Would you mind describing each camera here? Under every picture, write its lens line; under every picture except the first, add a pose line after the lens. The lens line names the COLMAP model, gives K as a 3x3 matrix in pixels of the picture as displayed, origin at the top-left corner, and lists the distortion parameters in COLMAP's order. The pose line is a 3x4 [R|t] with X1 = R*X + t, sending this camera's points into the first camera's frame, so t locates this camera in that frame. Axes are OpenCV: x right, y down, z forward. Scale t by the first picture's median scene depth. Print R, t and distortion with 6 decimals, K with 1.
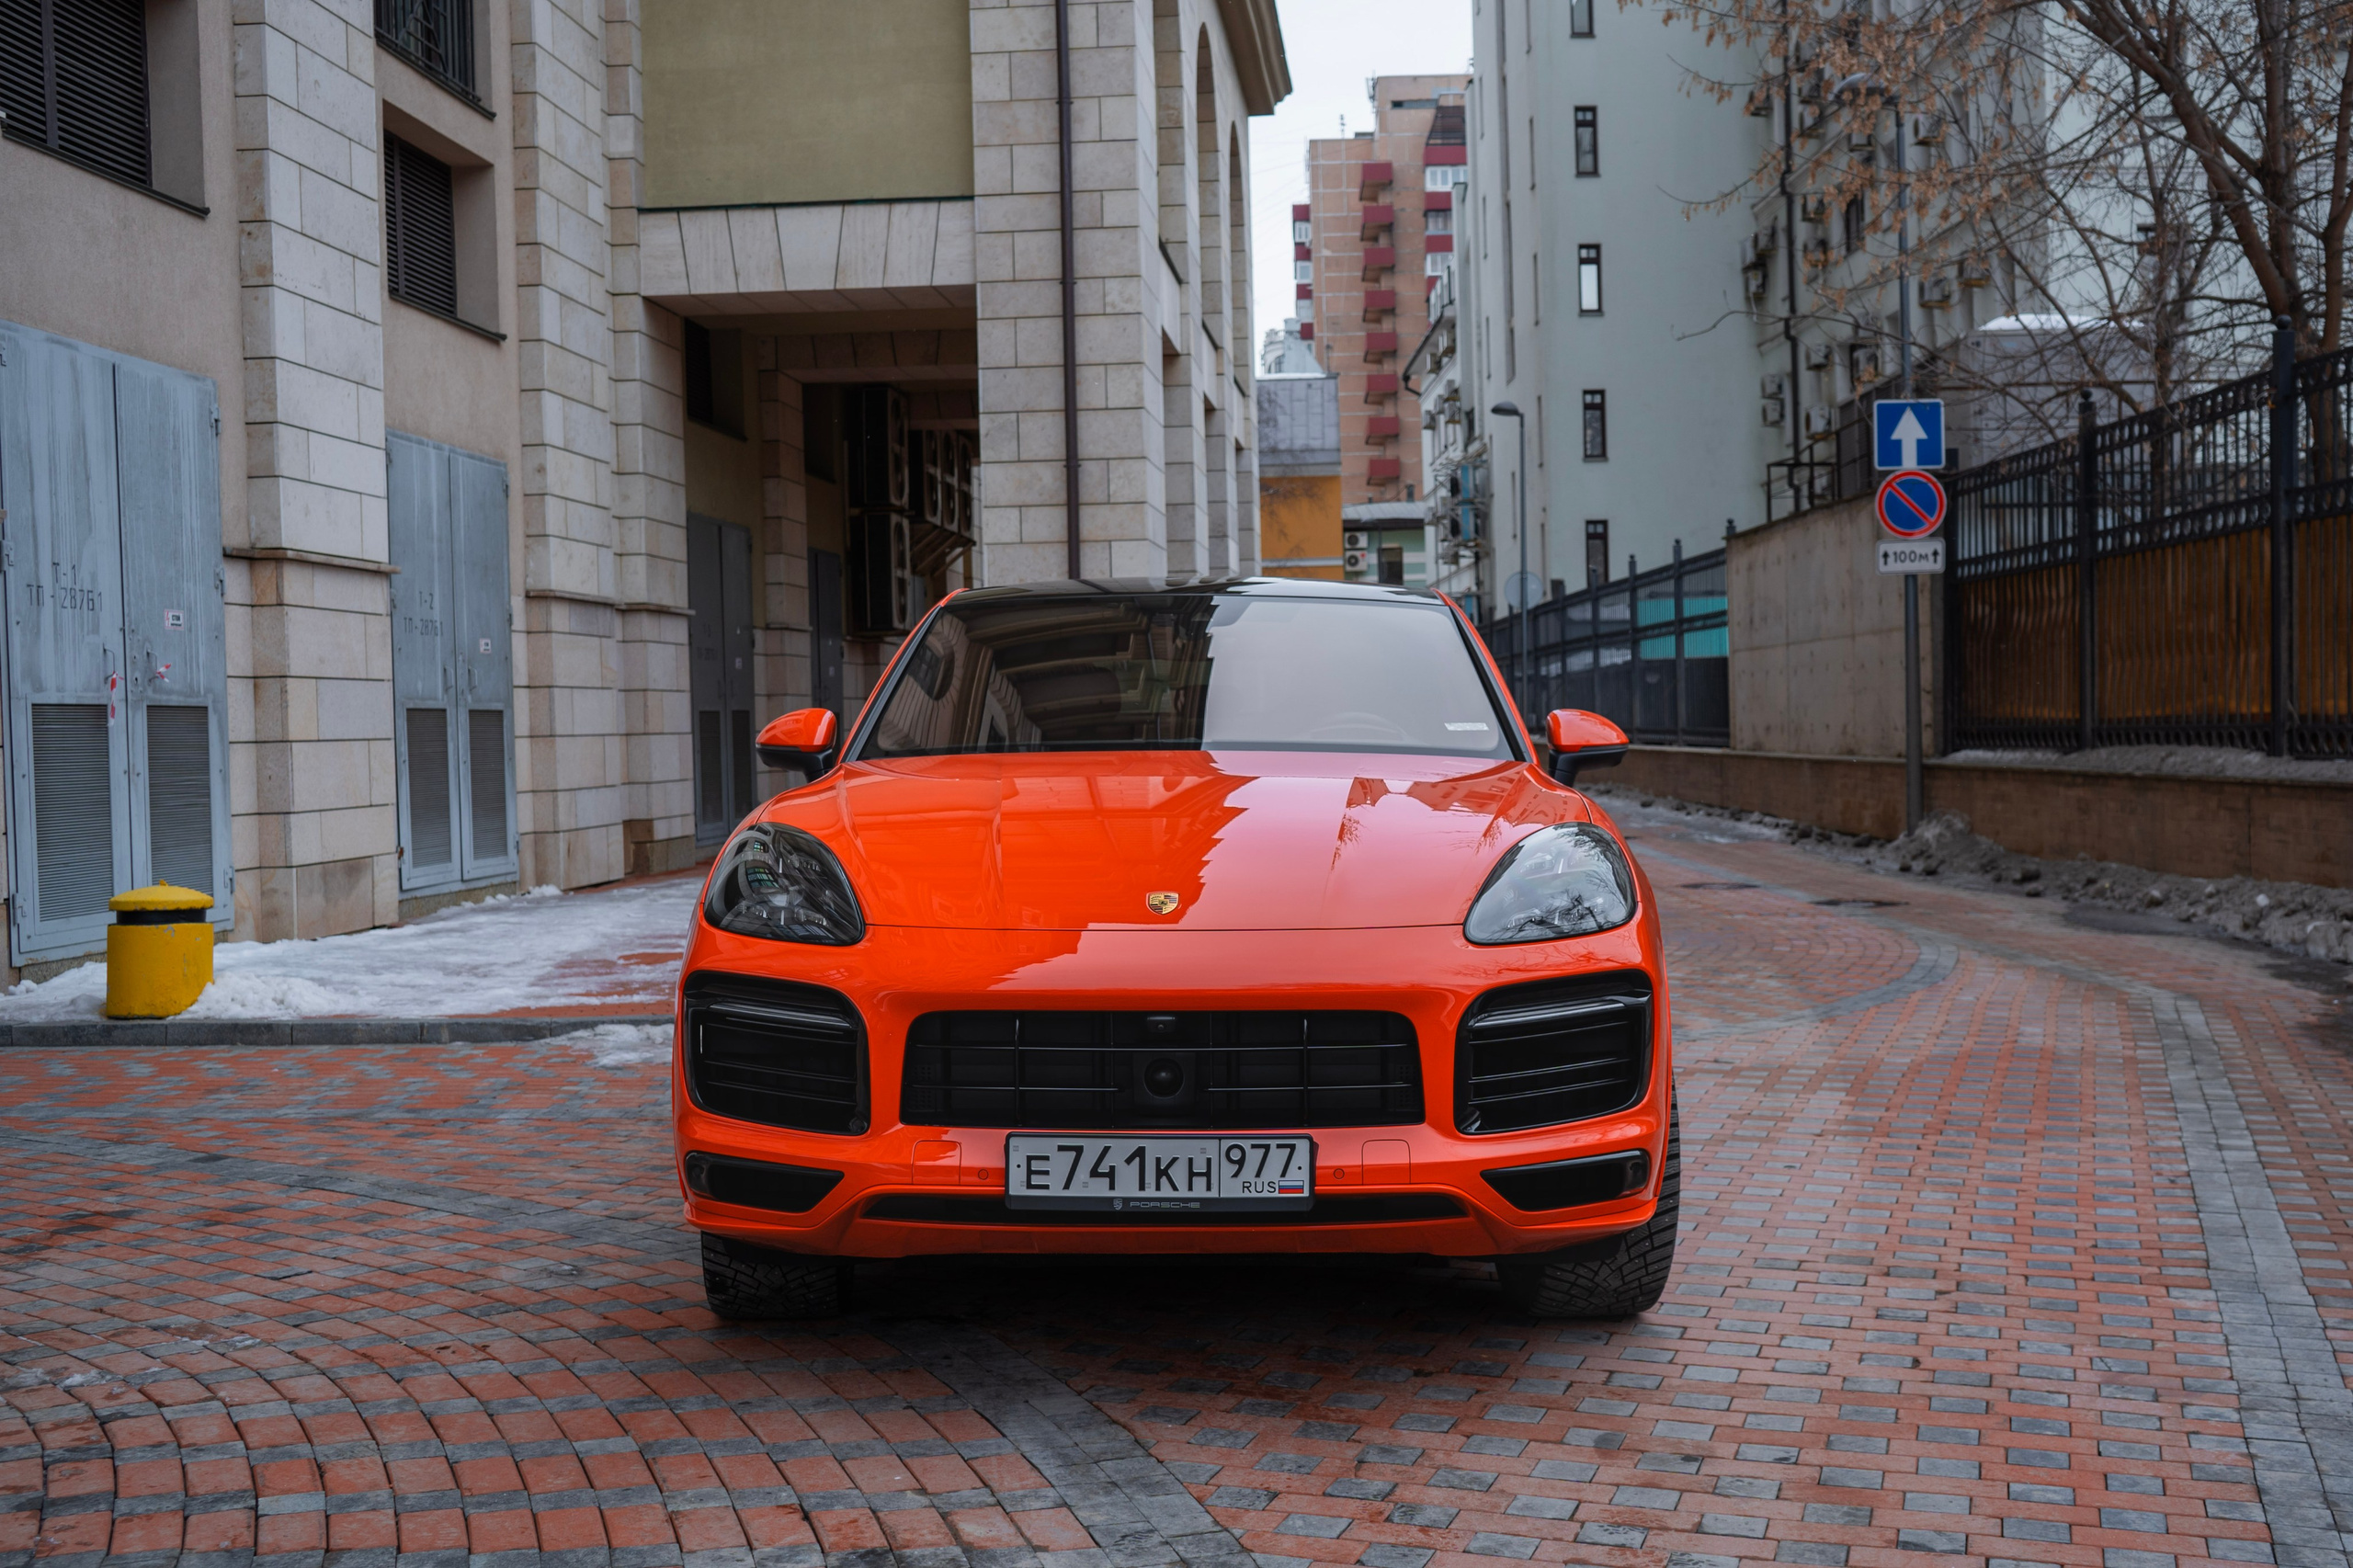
lens RADIAL K [[2446.3, 0, 1298.7], [0, 2446.3, 768.0], [0, 0, 1]] dist [-0.063117, 0.098927]
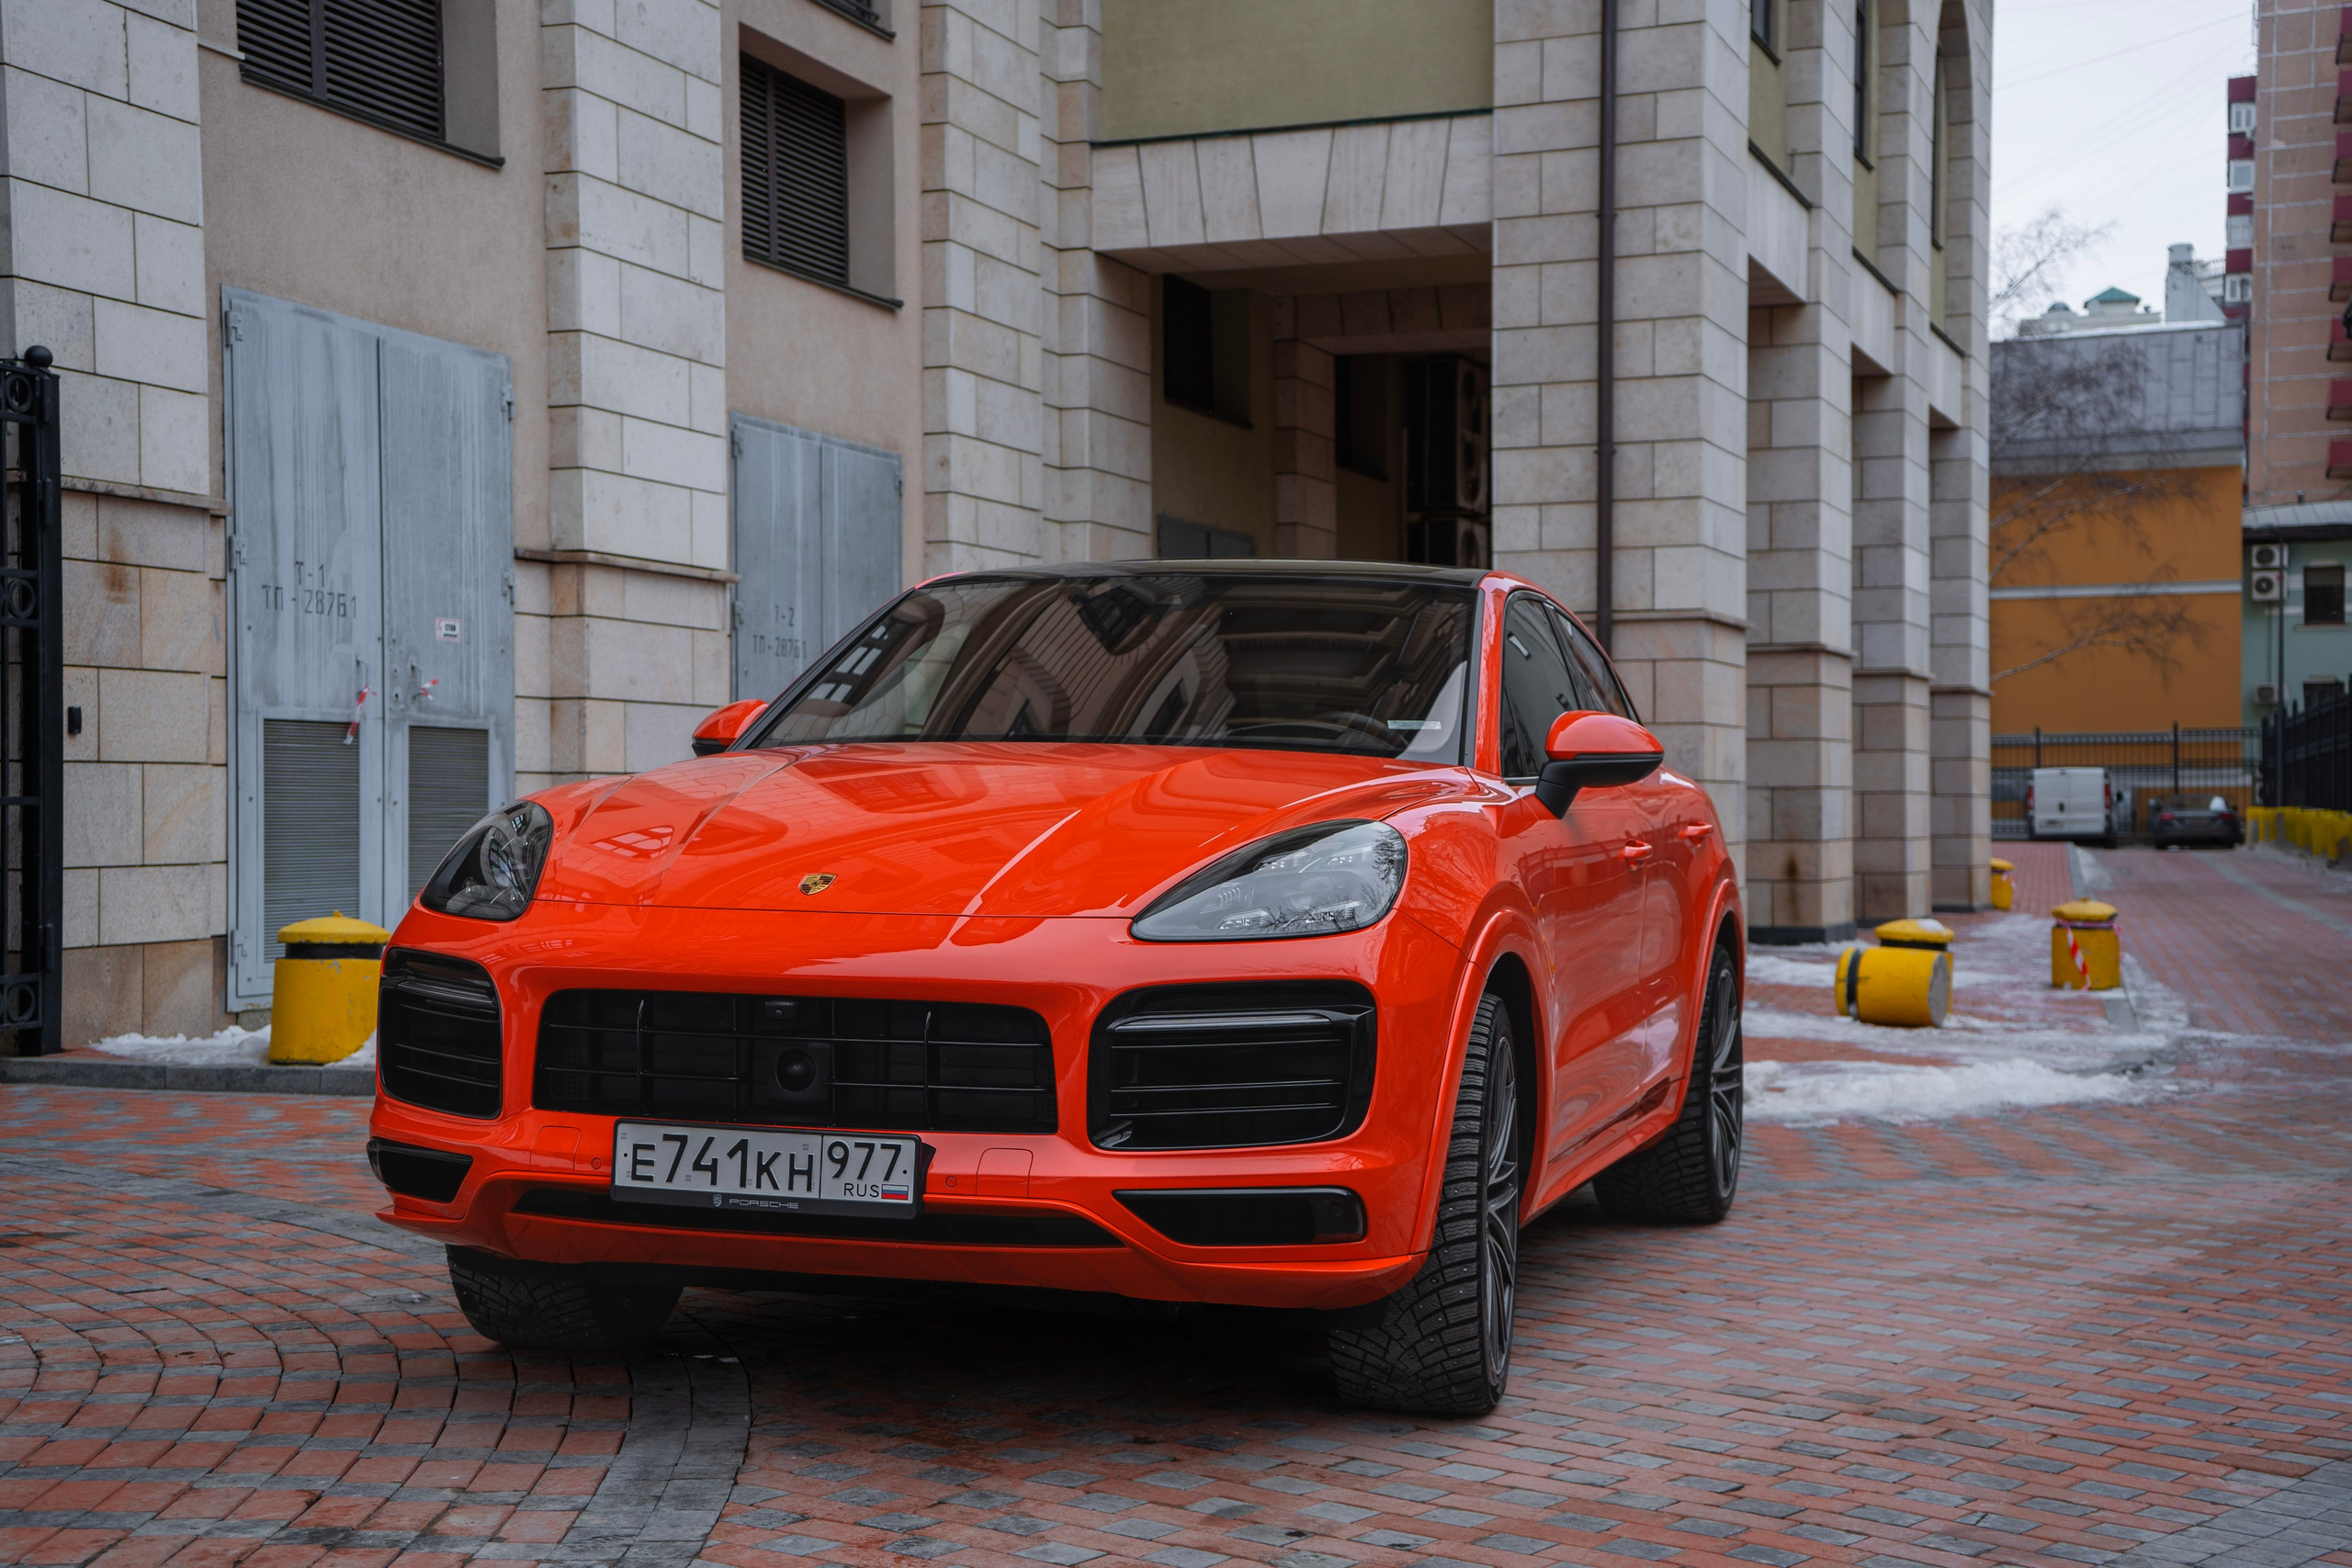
lens RADIAL K [[3236.3, 0, 1176.0], [0, 3236.3, 784.0], [0, 0, 1]] dist [0.165707, 0.518961]
pose [[0.950296, 0.018023, -0.310825, 0.101986], [-0.026200, 0.999411, -0.022153, 0.009198], [0.310243, 0.029195, 0.950209, -0.028145]]
